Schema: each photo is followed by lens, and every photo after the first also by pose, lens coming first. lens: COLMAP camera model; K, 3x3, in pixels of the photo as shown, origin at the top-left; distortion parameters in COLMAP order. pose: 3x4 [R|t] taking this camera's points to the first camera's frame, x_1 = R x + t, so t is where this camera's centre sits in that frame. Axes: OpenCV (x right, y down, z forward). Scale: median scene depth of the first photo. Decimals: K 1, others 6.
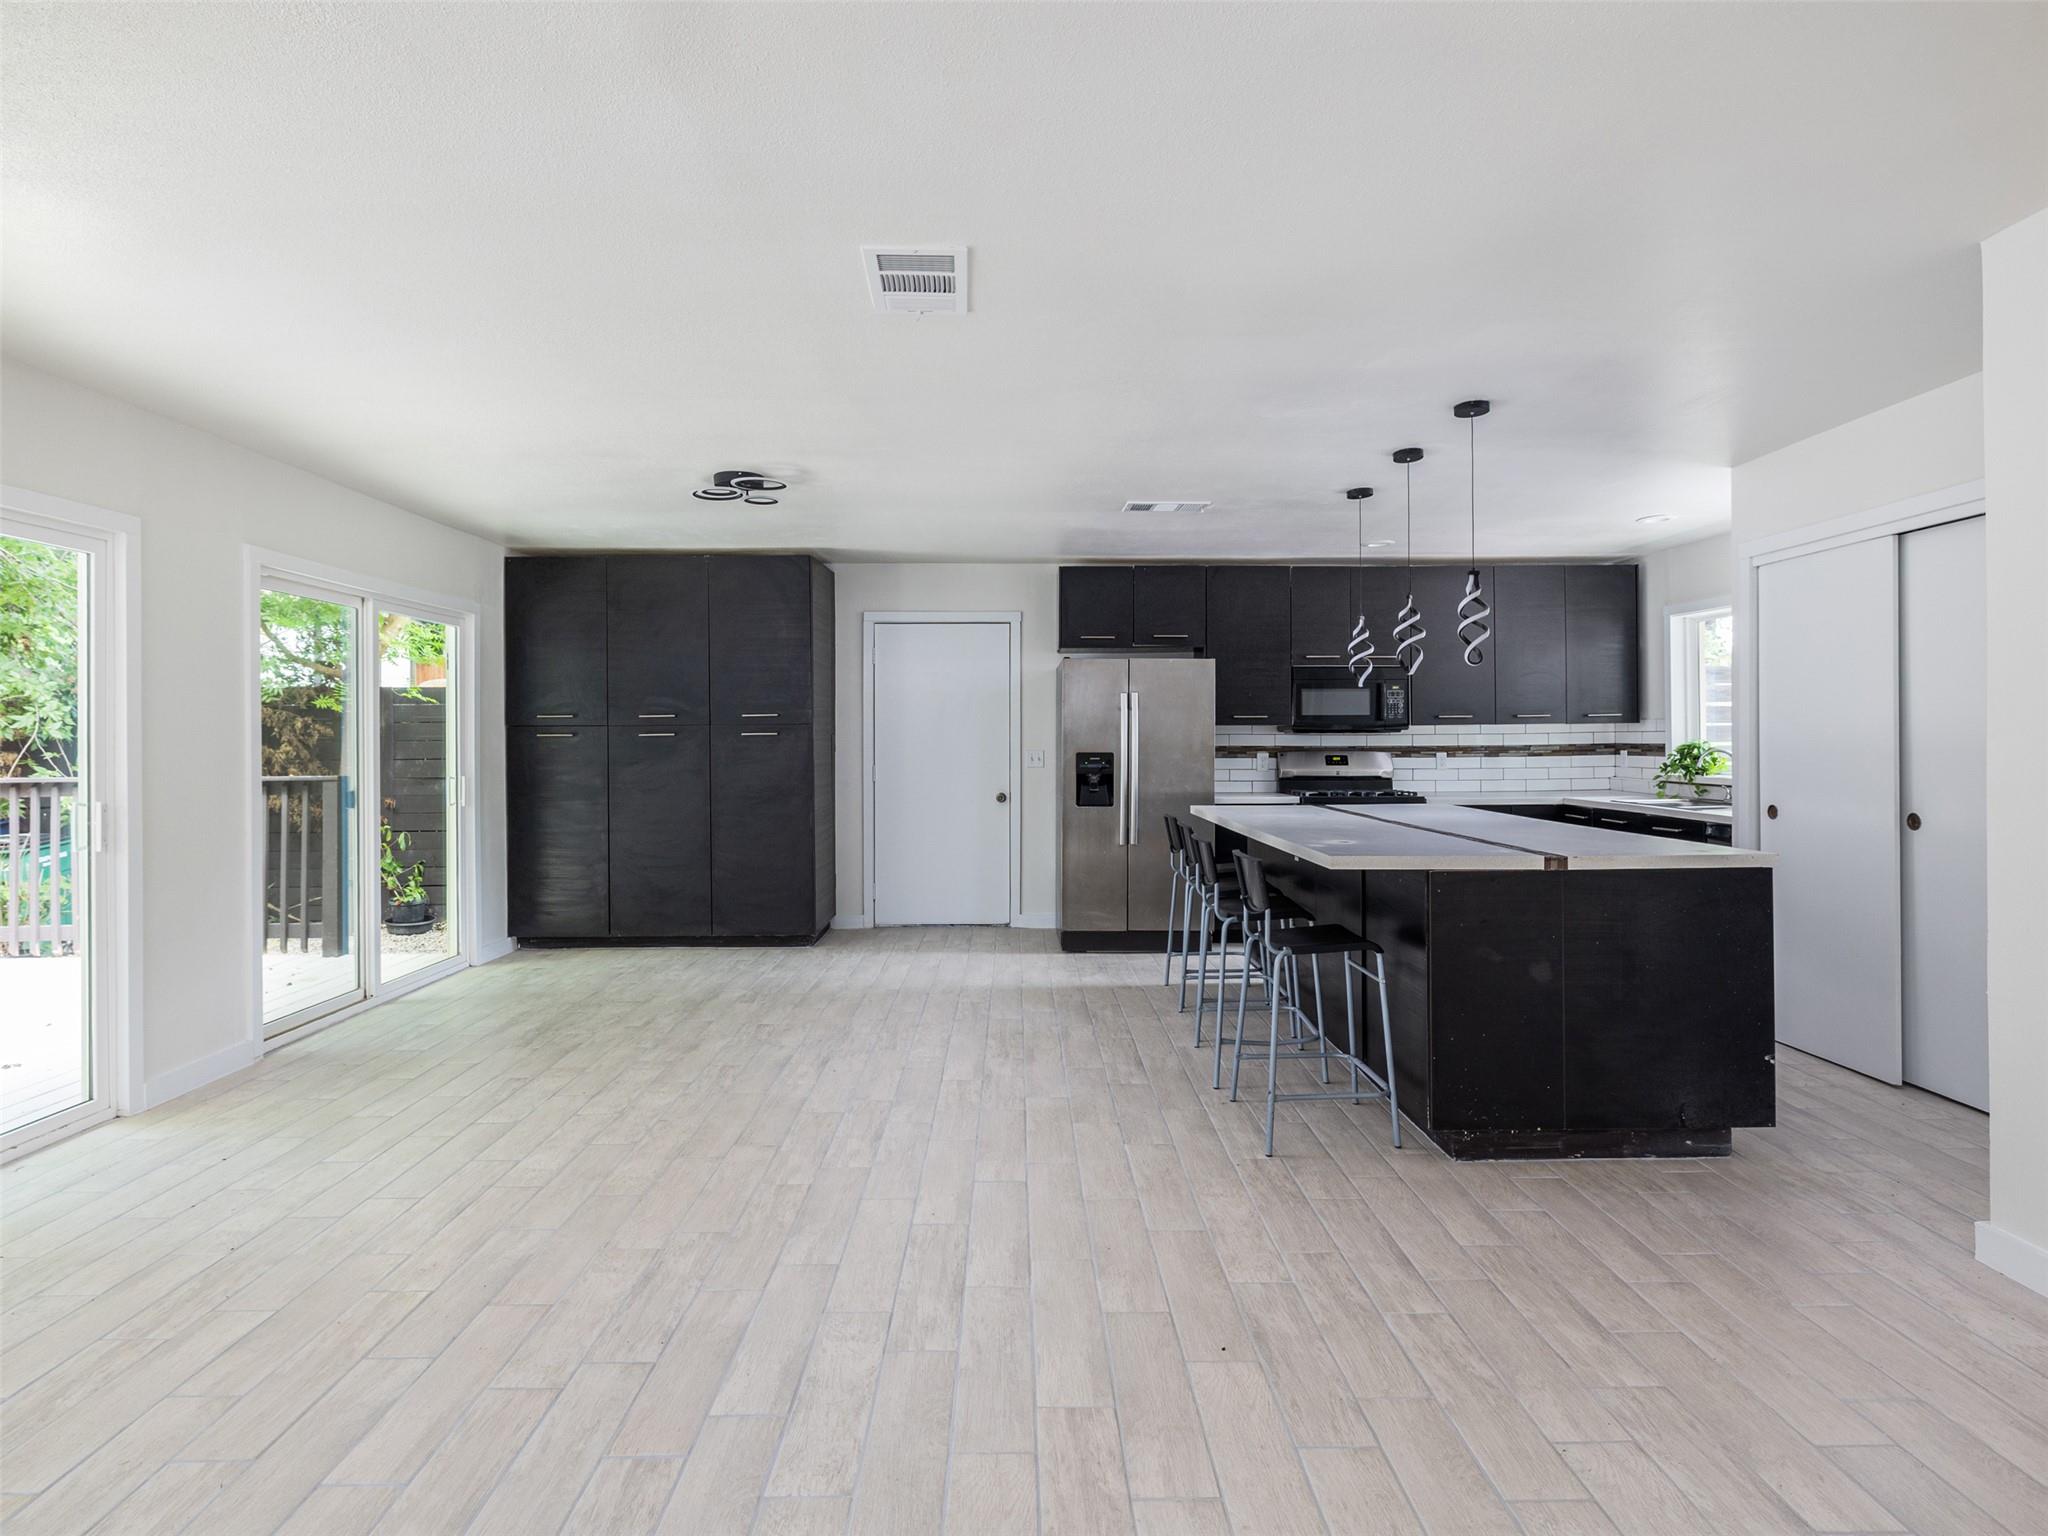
lens RADIAL K [[1098.5, 0, 1020.0], [0, 1098.5, 735.5], [0, 0, 1]] dist [-0.006355, 0.000311]
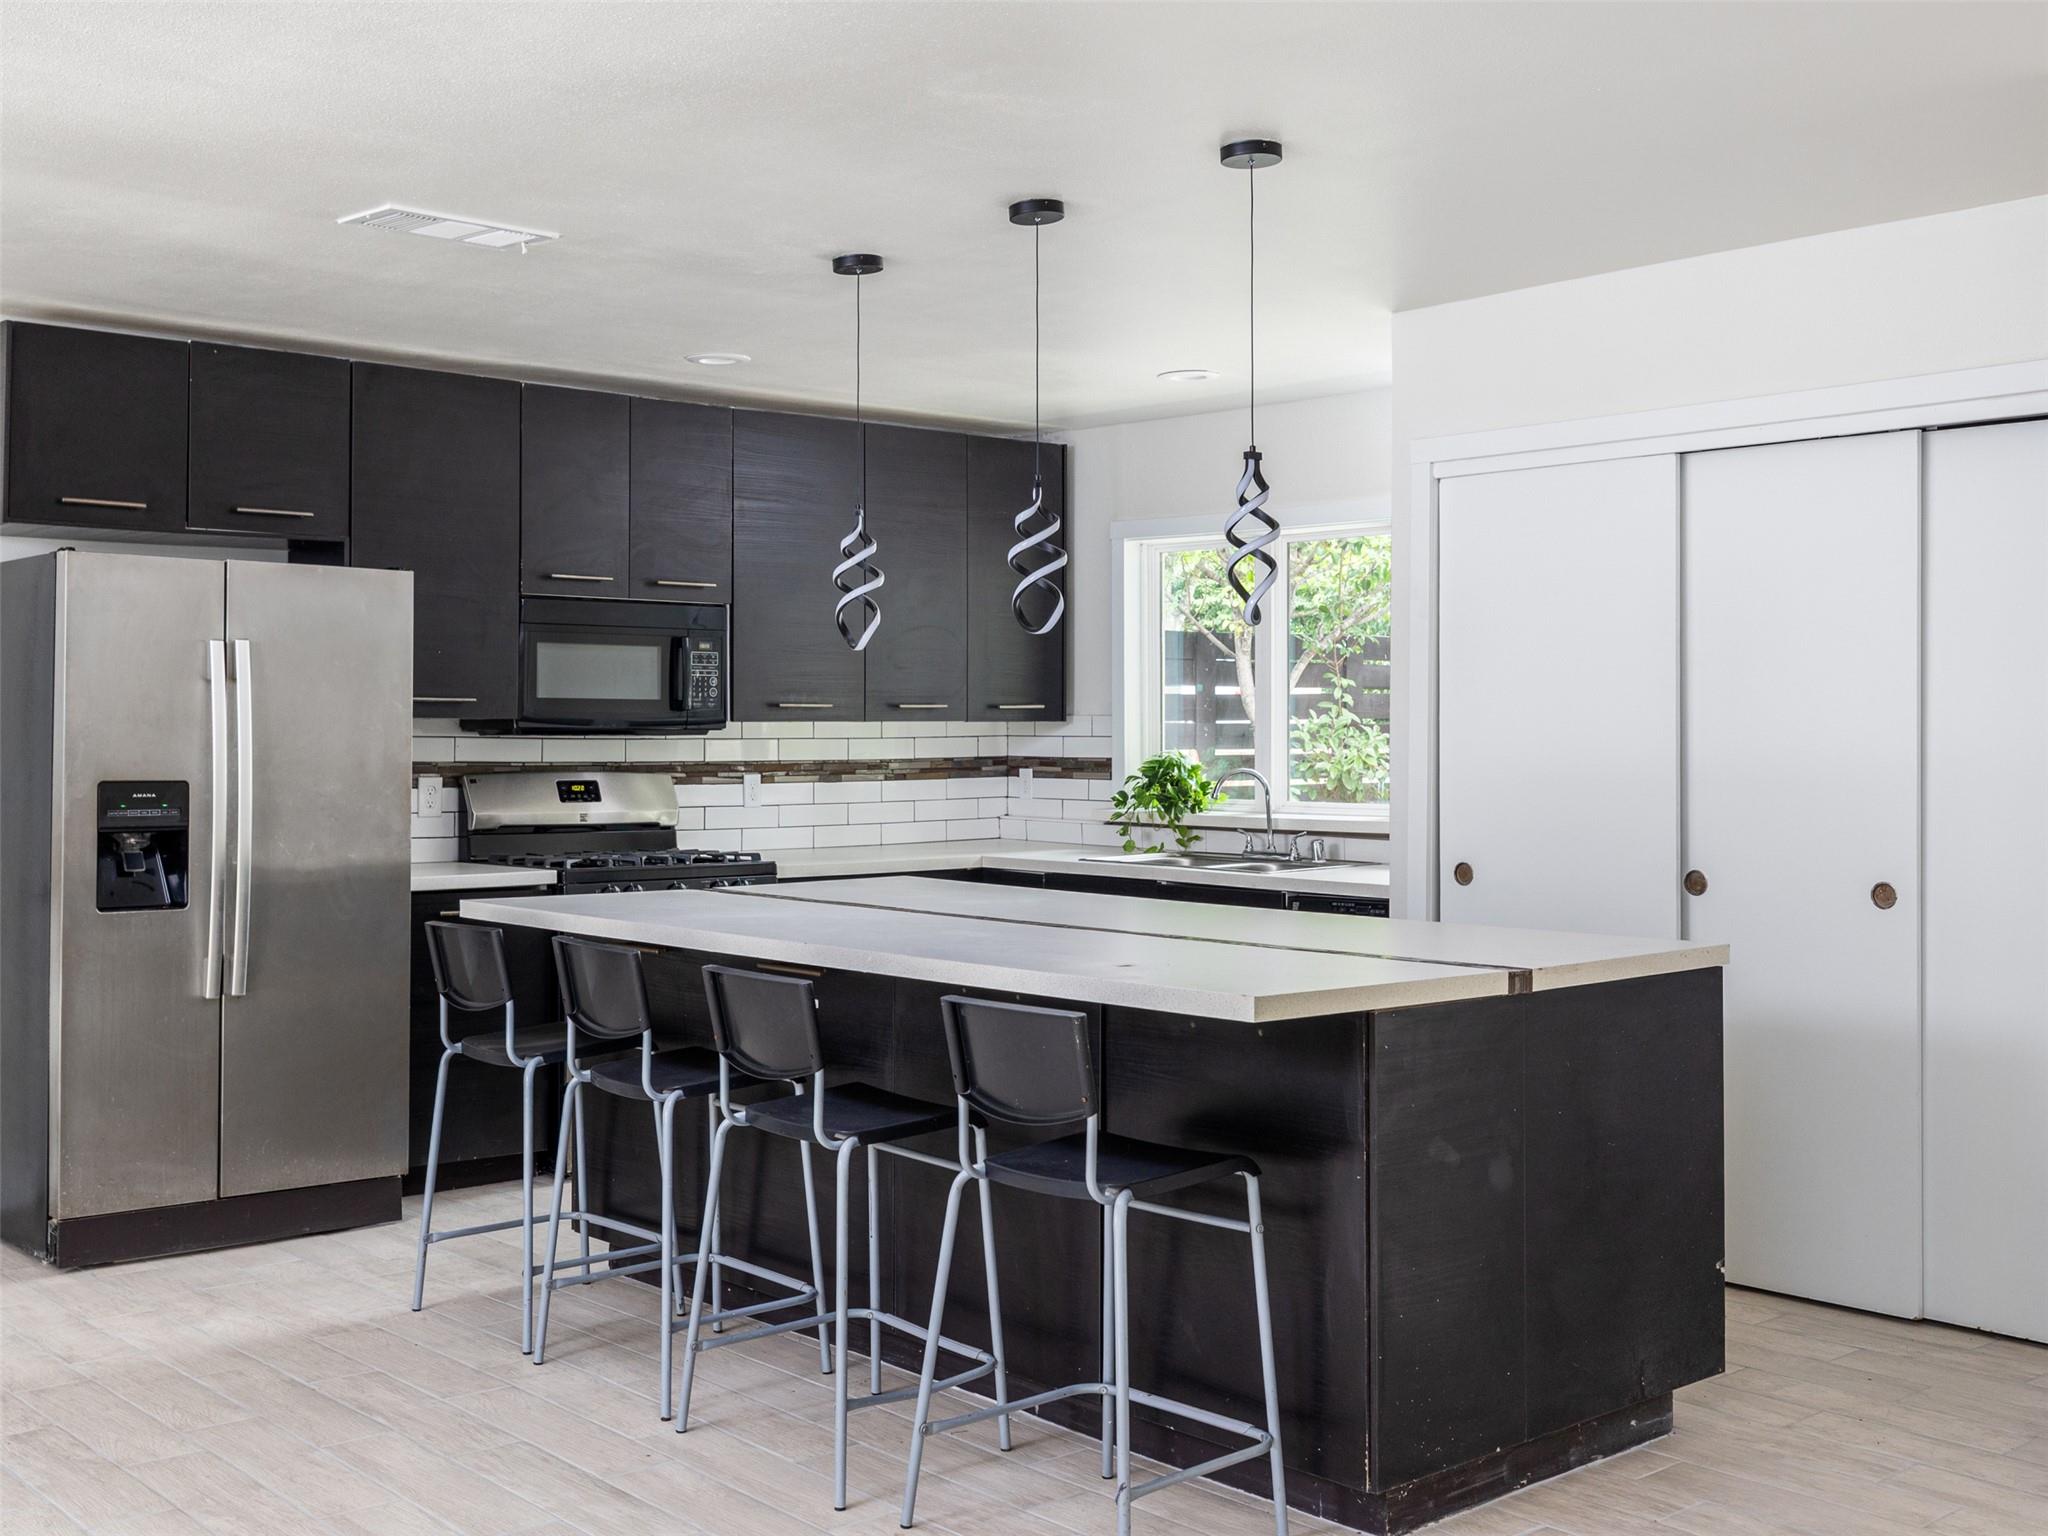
lens RADIAL K [[2232.3, 0, 1027.2], [0, 2232.3, 725.6], [0, 0, 1]] dist [0.001114, -0.002986]
pose [[0.752700, 0.009056, 0.658301, -0.235855], [-0.009284, 0.999952, -0.003141, -0.005870], [-0.658298, -0.003747, 0.752748, 0.142164]]
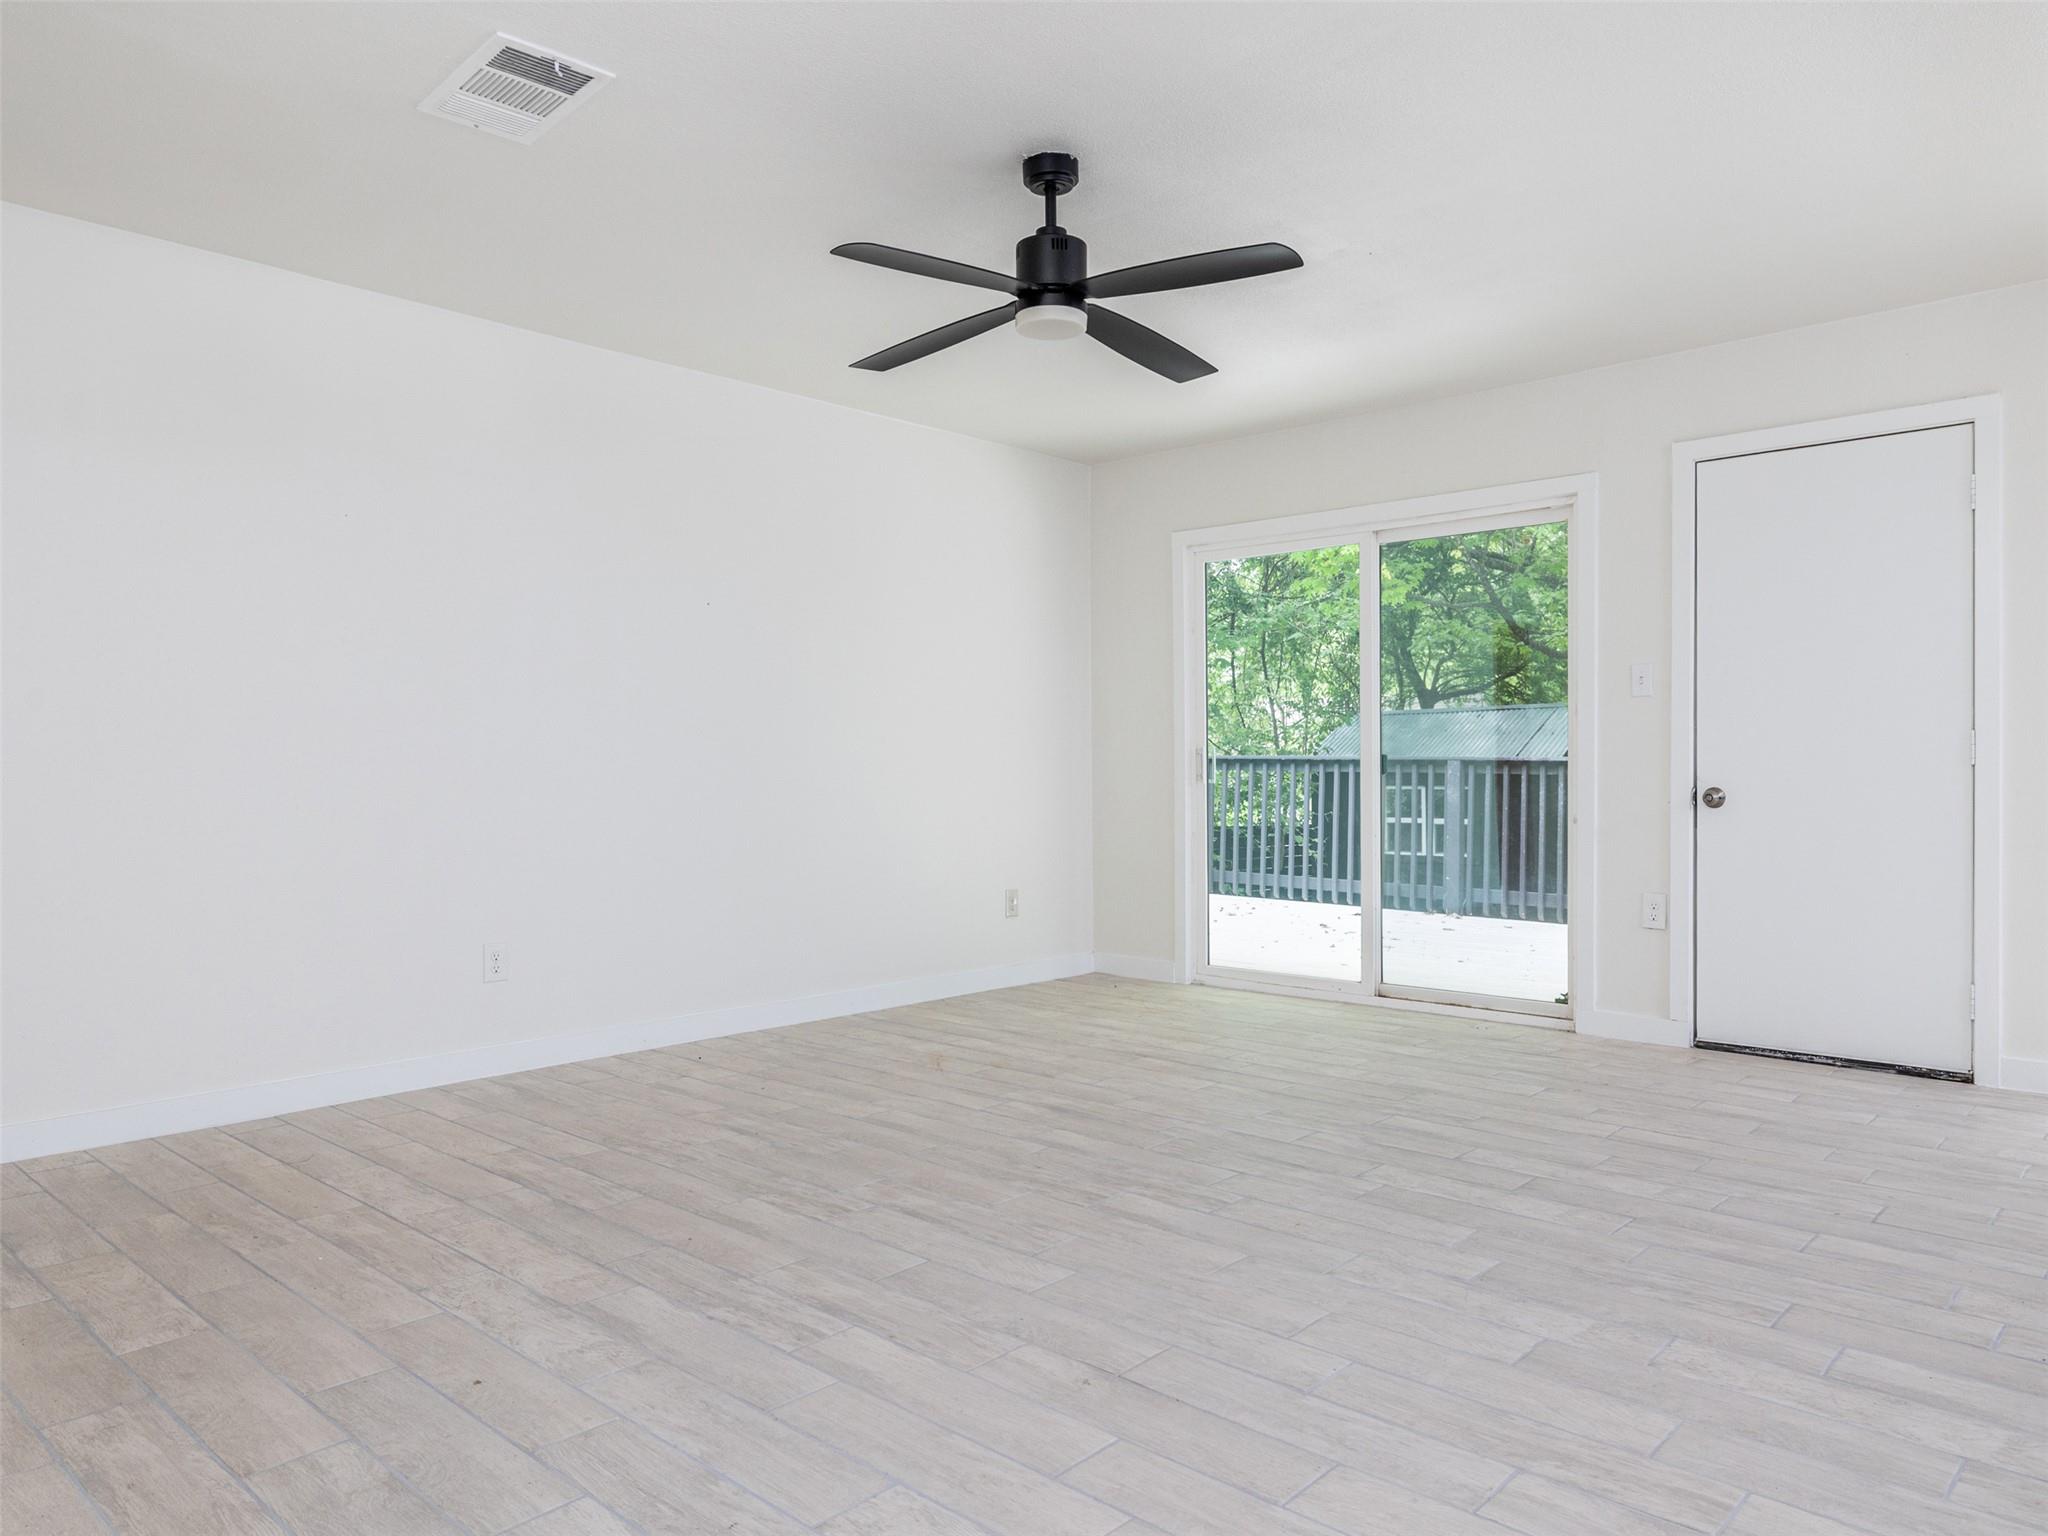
lens RADIAL K [[1379.2, 0, 1024.0], [0, 1379.2, 768.0], [0, 0, 1]] dist [-0.003888, 0.002105]
pose [[-0.685680, 0.008346, -0.727855, 0.315270], [0.010856, 0.999940, 0.001239, 0.042073], [0.727822, -0.007052, -0.685730, 0.404934]]
